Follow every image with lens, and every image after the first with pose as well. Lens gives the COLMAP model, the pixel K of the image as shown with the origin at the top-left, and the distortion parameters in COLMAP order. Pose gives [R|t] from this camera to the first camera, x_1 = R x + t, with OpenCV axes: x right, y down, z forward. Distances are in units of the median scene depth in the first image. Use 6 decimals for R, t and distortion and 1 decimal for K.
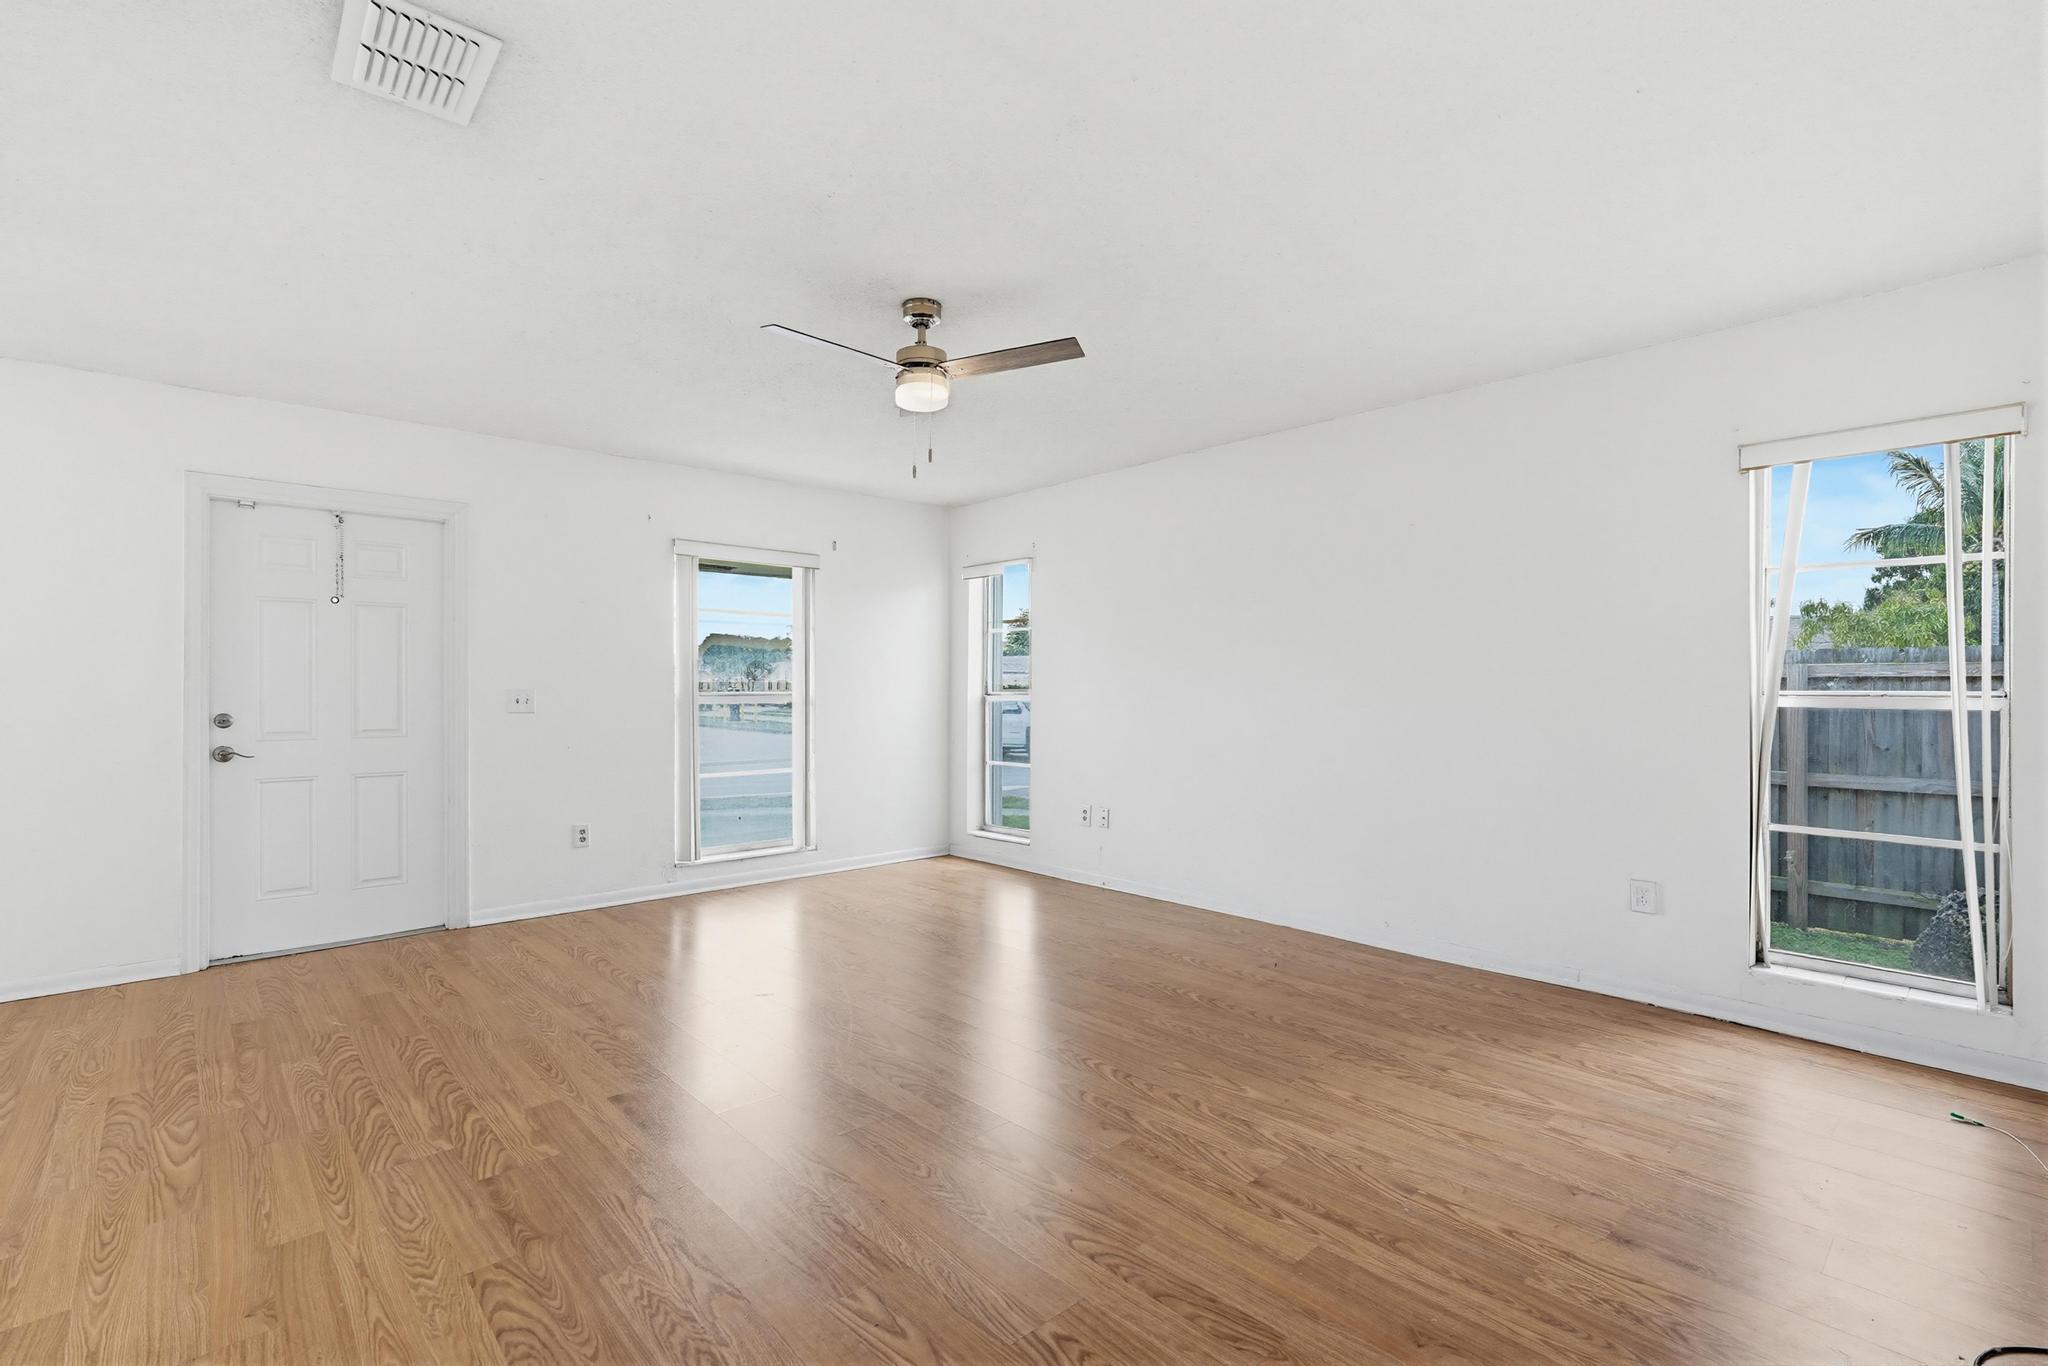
lens RADIAL K [[934.7, 0, 1021.3], [0, 934.7, 686.3], [0, 0, 1]] dist [-0.017199, 0.005388]
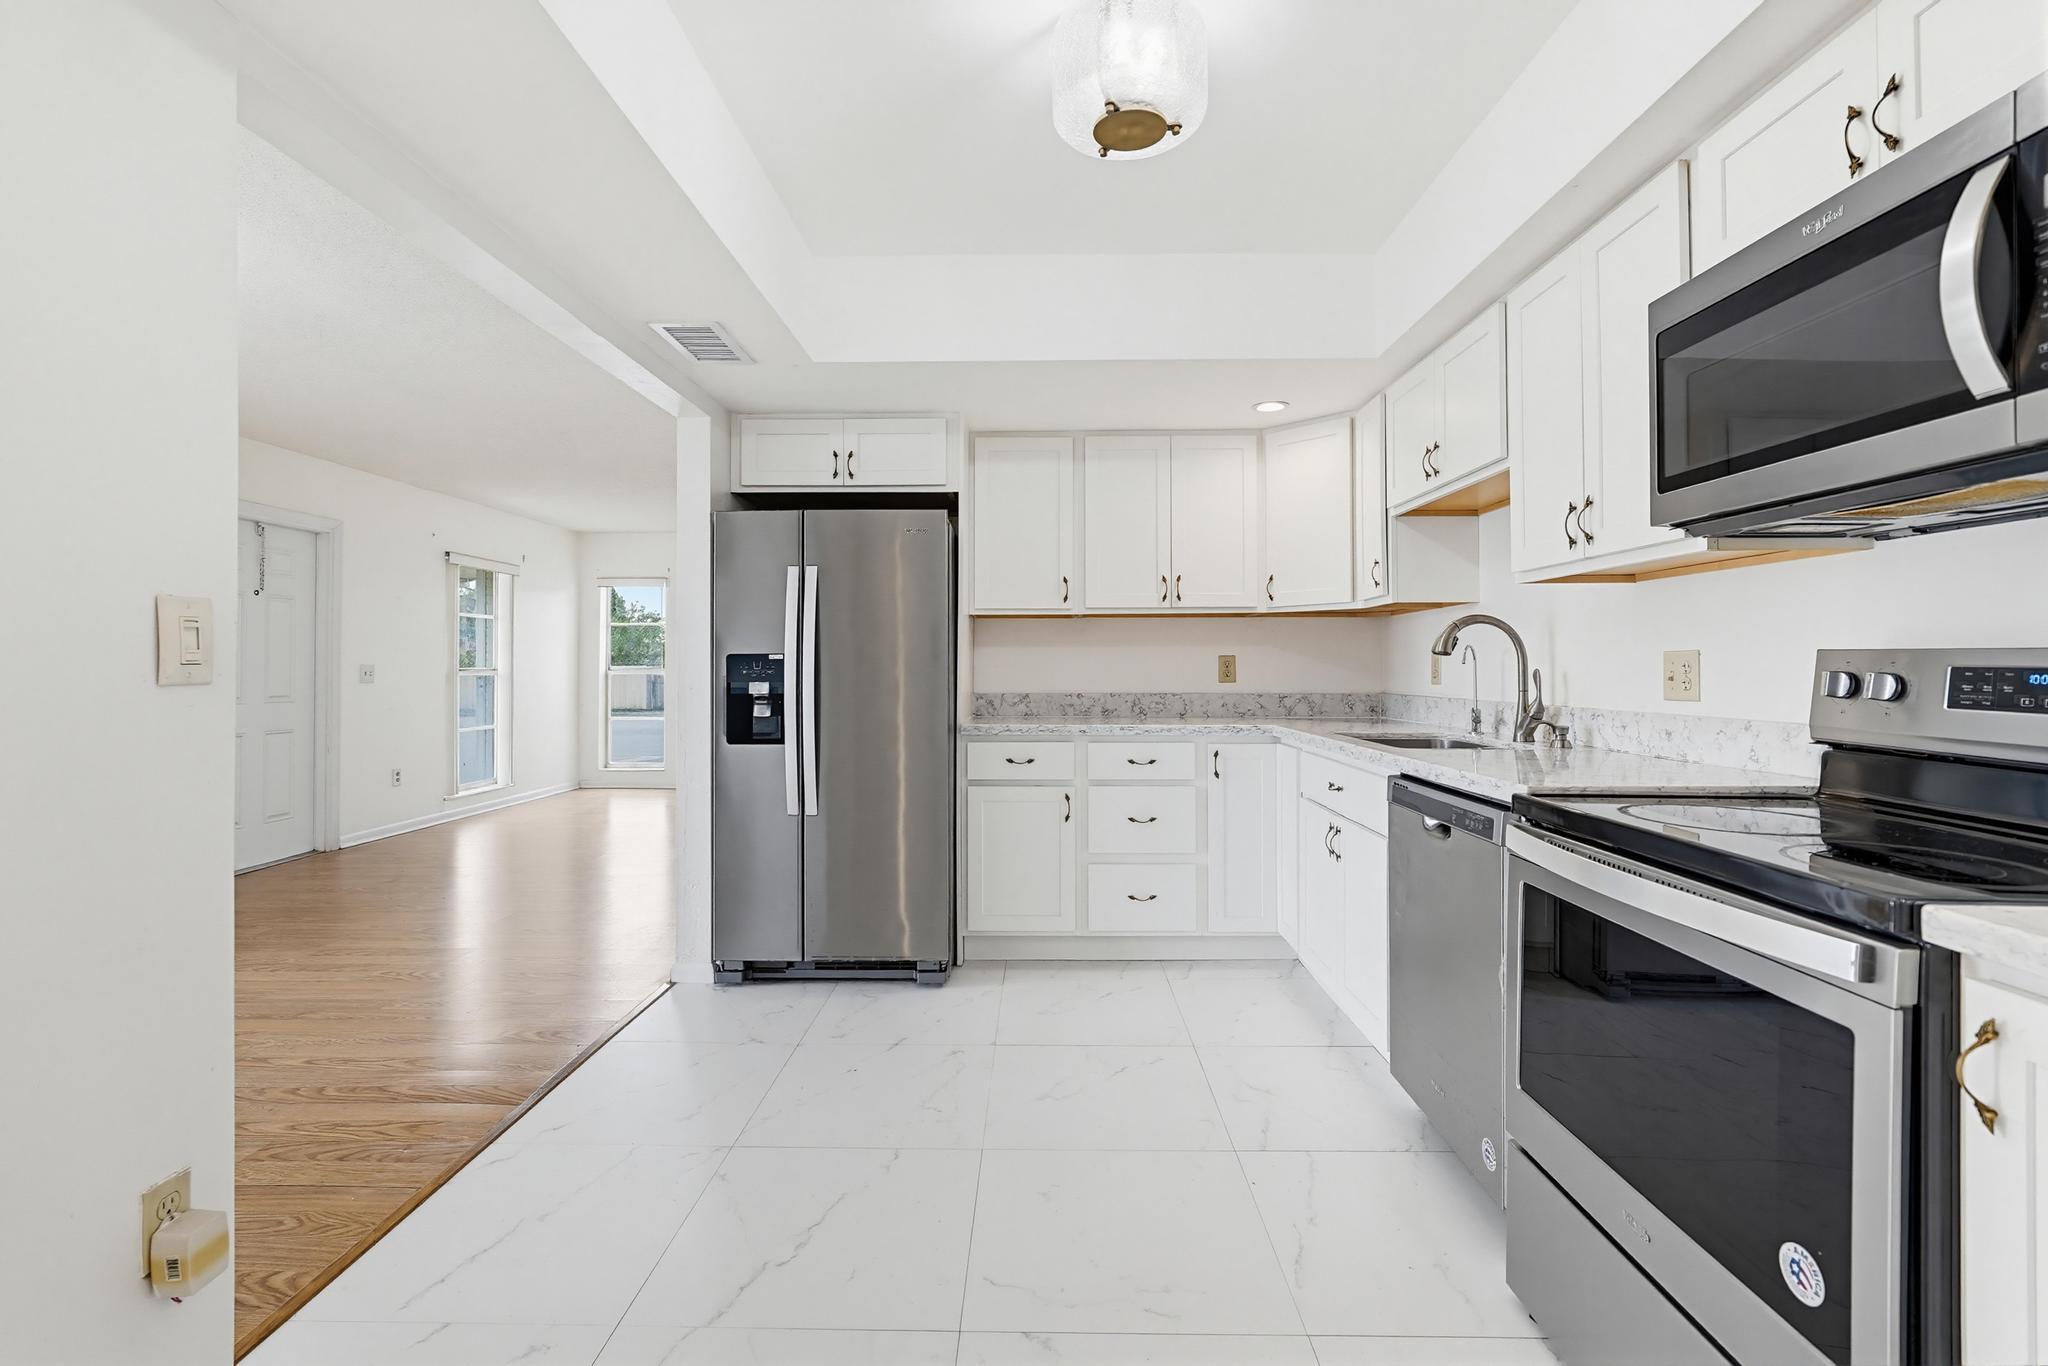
lens RADIAL K [[924.4, 0, 1030.3], [0, 924.4, 658.4], [0, 0, 1]] dist [-0.010548, 0.000939]
pose [[0.686201, 0.009315, 0.727352, -1.007856], [-0.000851, 0.999928, -0.012003, 0.010443], [-0.727411, 0.007617, 0.686159, -0.677874]]
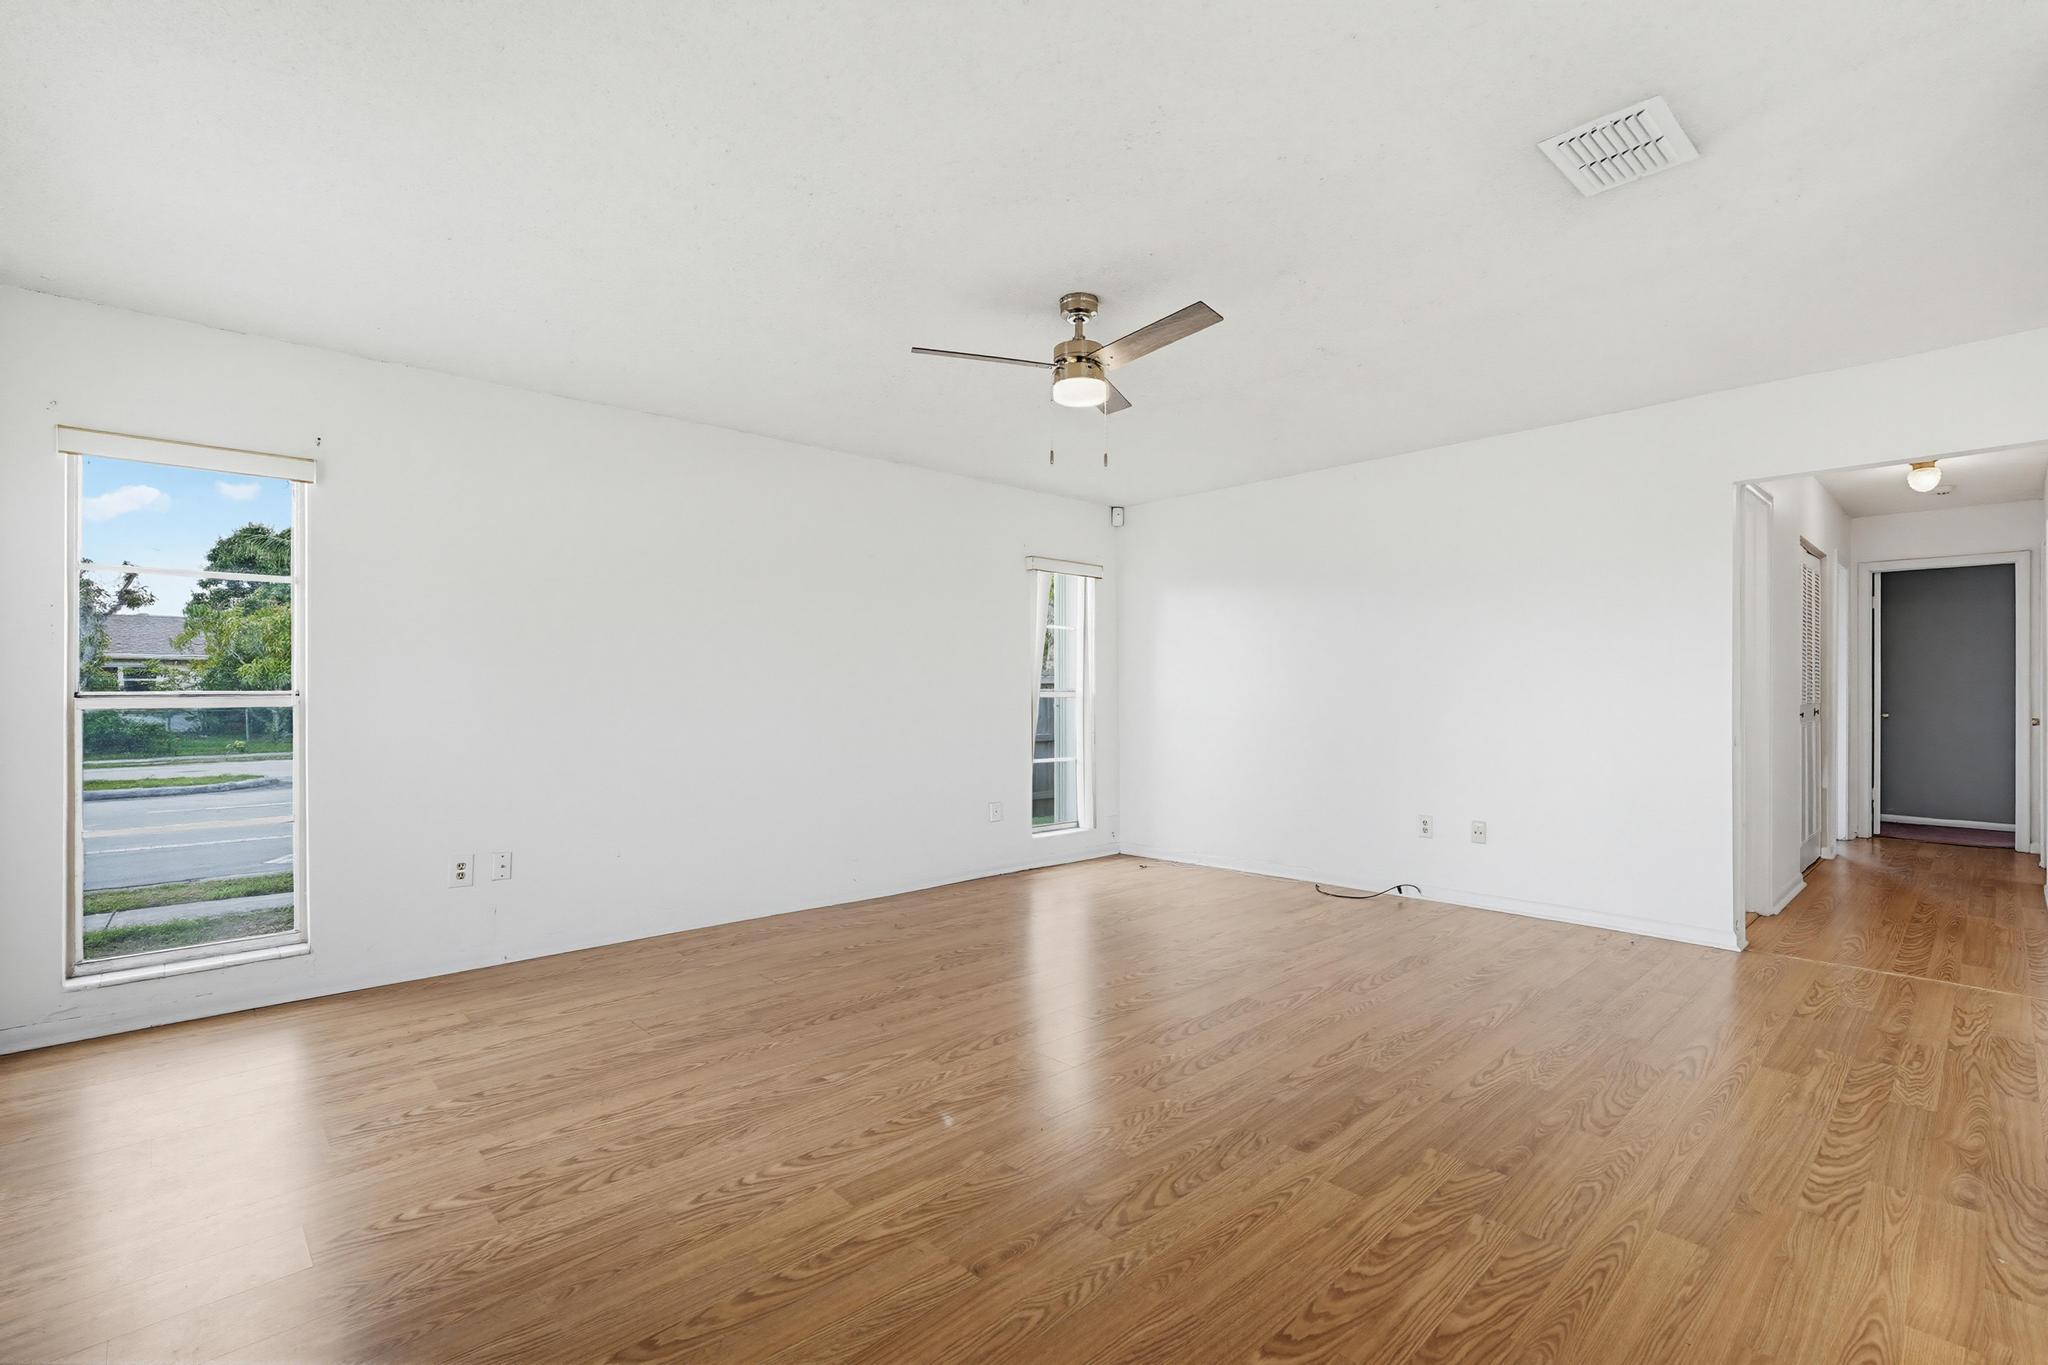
lens RADIAL K [[934.7, 0, 1021.3], [0, 934.7, 685.8], [0, 0, 1]] dist [-0.017199, 0.005388]
pose [[-0.021216, 0.005515, 0.999760, -0.870593], [-0.000470, 0.999985, -0.005527, 0.009238], [-0.999775, -0.000587, -0.021213, 0.855954]]
